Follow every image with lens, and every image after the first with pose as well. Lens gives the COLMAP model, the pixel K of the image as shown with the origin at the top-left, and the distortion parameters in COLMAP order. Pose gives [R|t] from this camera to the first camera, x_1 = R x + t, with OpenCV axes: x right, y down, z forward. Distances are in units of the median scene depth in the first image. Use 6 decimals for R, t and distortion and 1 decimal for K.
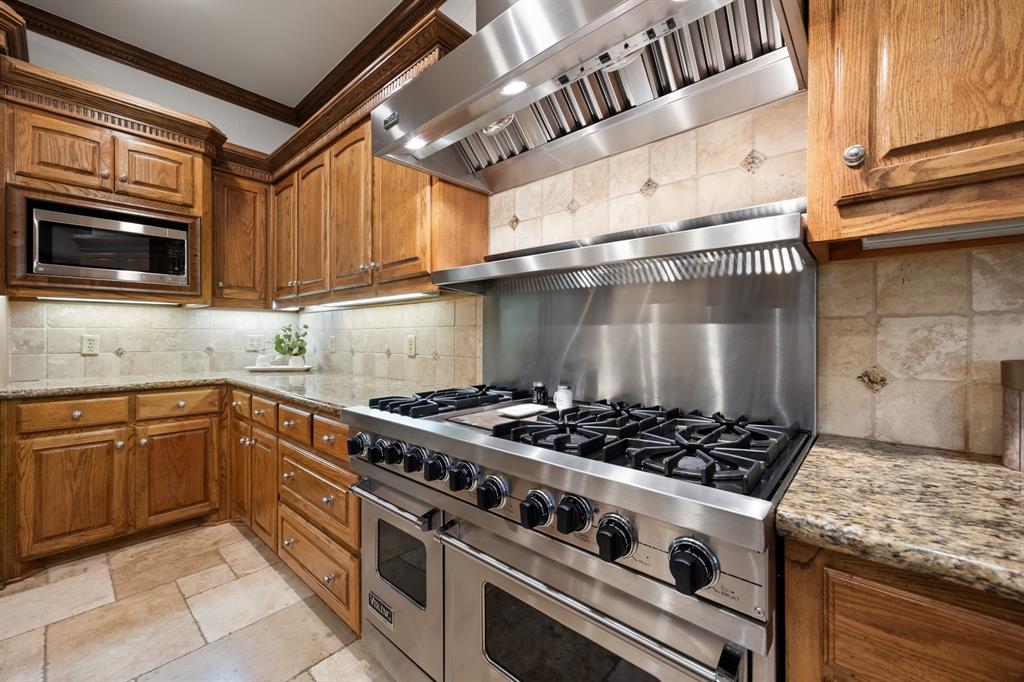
lens RADIAL K [[406.9, 0, 513.4], [0, 406.9, 336.6], [0, 0, 1]] dist [0.007461, -0.000596]
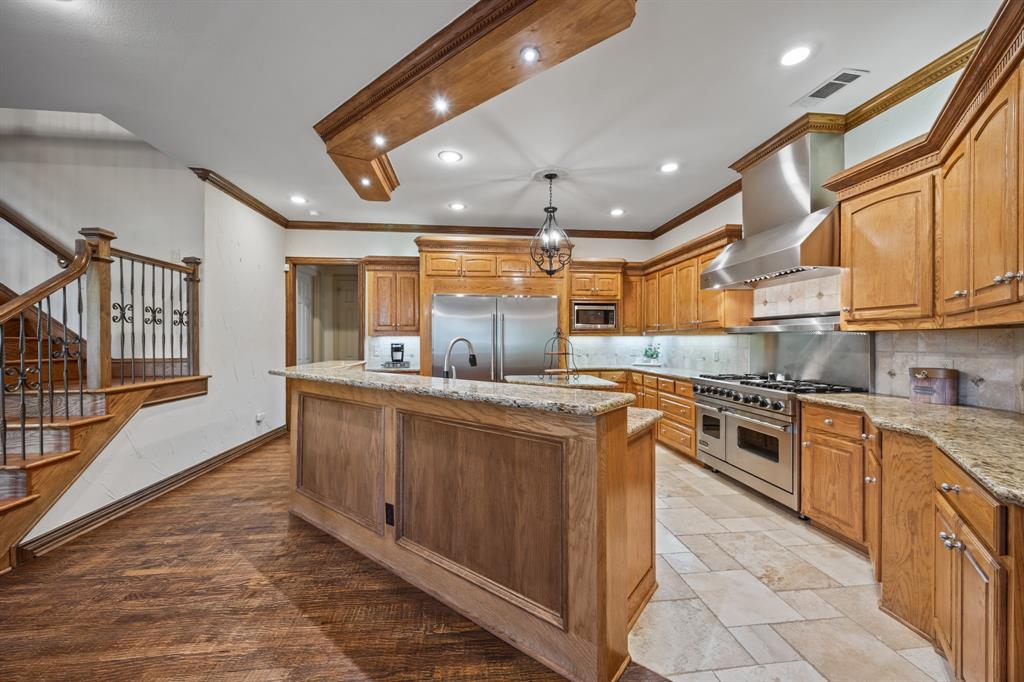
lens RADIAL K [[395.1, 0, 512.0], [0, 395.1, 341.0], [0, 0, 1]] dist [0.000817, -0.000210]
pose [[0.745852, 0.000369, -0.666112, 0.320320], [-0.000367, 1.000000, 0.000144, -0.053016], [0.666112, 0.000137, 0.745852, -1.210182]]
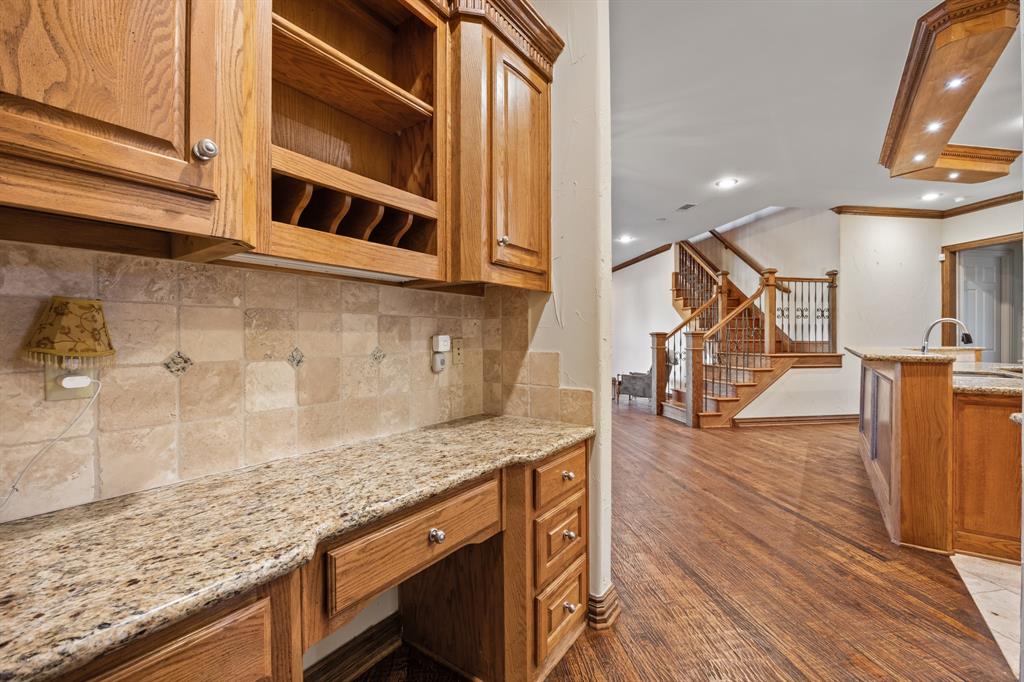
lens RADIAL K [[424.3, 0, 512.0], [0, 424.3, 341.0], [0, 0, 1]] dist [-0.017743, 0.000035]
pose [[-0.640824, 0.006445, -0.767661, 1.415882], [0.000511, 0.999968, 0.007969, -0.000436], [0.767688, 0.004715, -0.640807, -0.712651]]
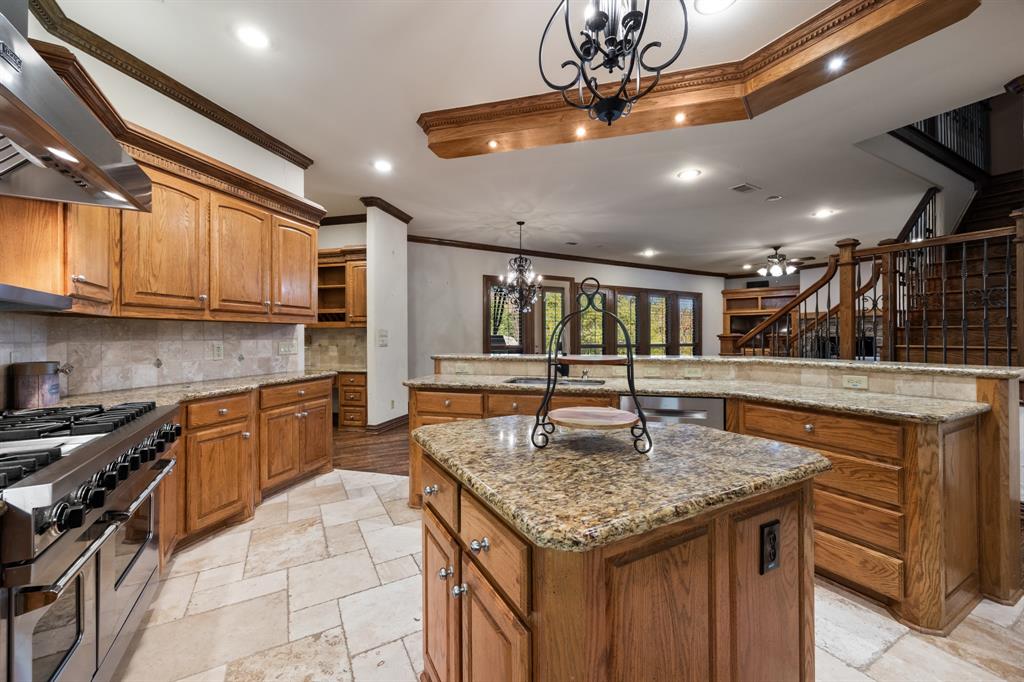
lens RADIAL K [[406.9, 0, 513.4], [0, 406.9, 336.6], [0, 0, 1]] dist [0.007461, -0.000596]
pose [[-0.947013, 0.002740, 0.321183, -0.794036], [0.004457, 0.999979, 0.004611, -0.037186], [-0.321164, 0.005798, -0.947006, 0.842224]]
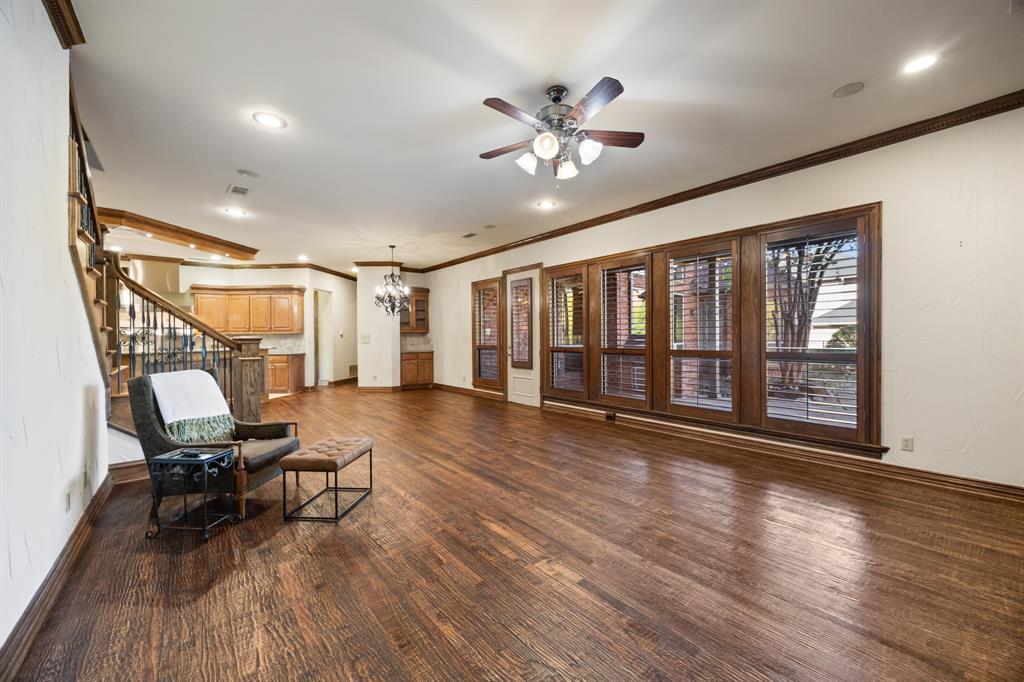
lens RADIAL K [[406.9, 0, 513.4], [0, 406.9, 336.6], [0, 0, 1]] dist [0.007461, -0.000596]
pose [[0.168271, -0.002400, 0.985738, -3.192328], [0.013190, 0.999913, 0.000183, -0.023927], [-0.985652, 0.012972, 0.168288, -3.400522]]
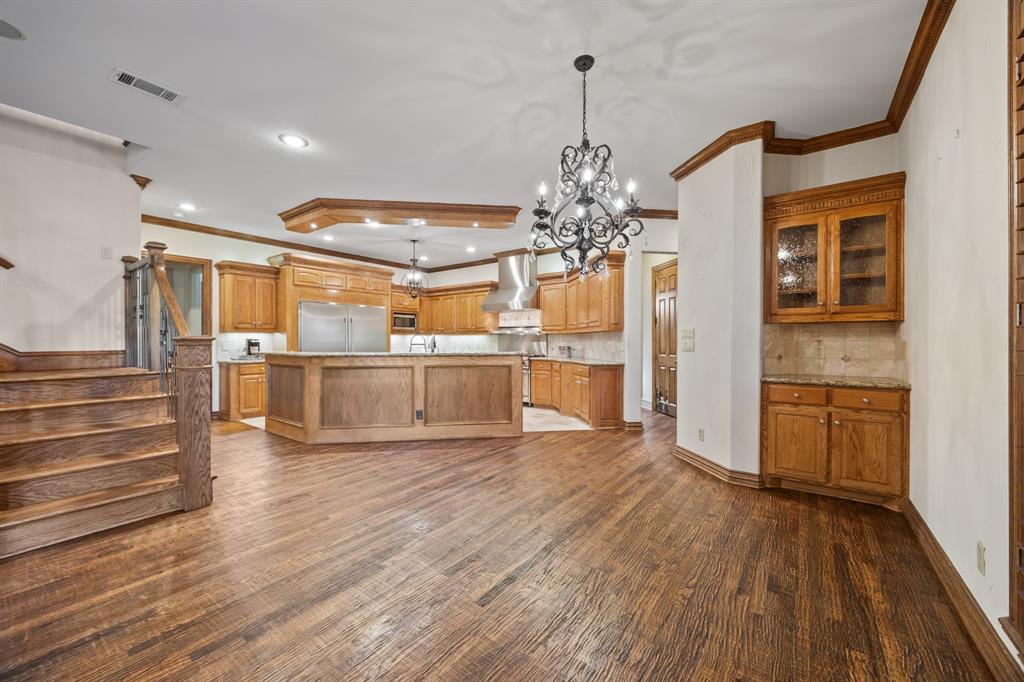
lens RADIAL K [[406.9, 0, 513.4], [0, 406.9, 336.6], [0, 0, 1]] dist [0.007461, -0.000596]
pose [[0.995903, 0.000179, 0.090428, -0.253892], [0.001125, 0.999896, -0.014366, -0.011624], [-0.090421, 0.014409, 0.995799, -2.929876]]
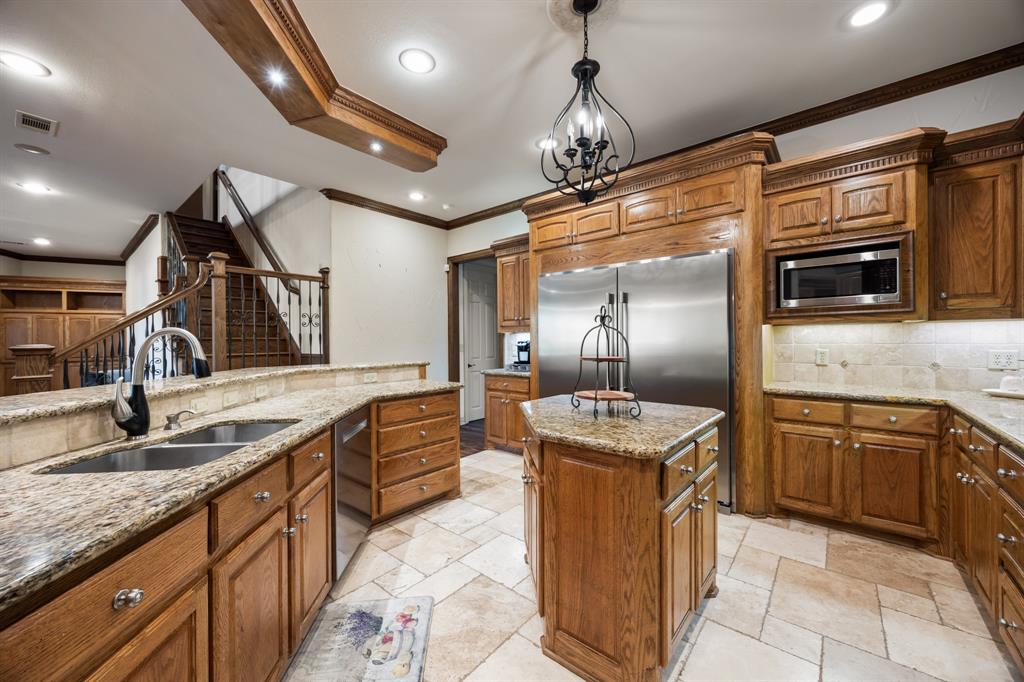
lens RADIAL K [[389.6, 0, 512.0], [0, 389.6, 341.0], [0, 0, 1]] dist [0.000047, -0.000212]
pose [[0.031244, 0.000173, -0.999512, 0.136645], [0.007726, 0.999970, 0.000415, -0.039804], [0.999482, -0.007735, 0.031242, 0.018558]]
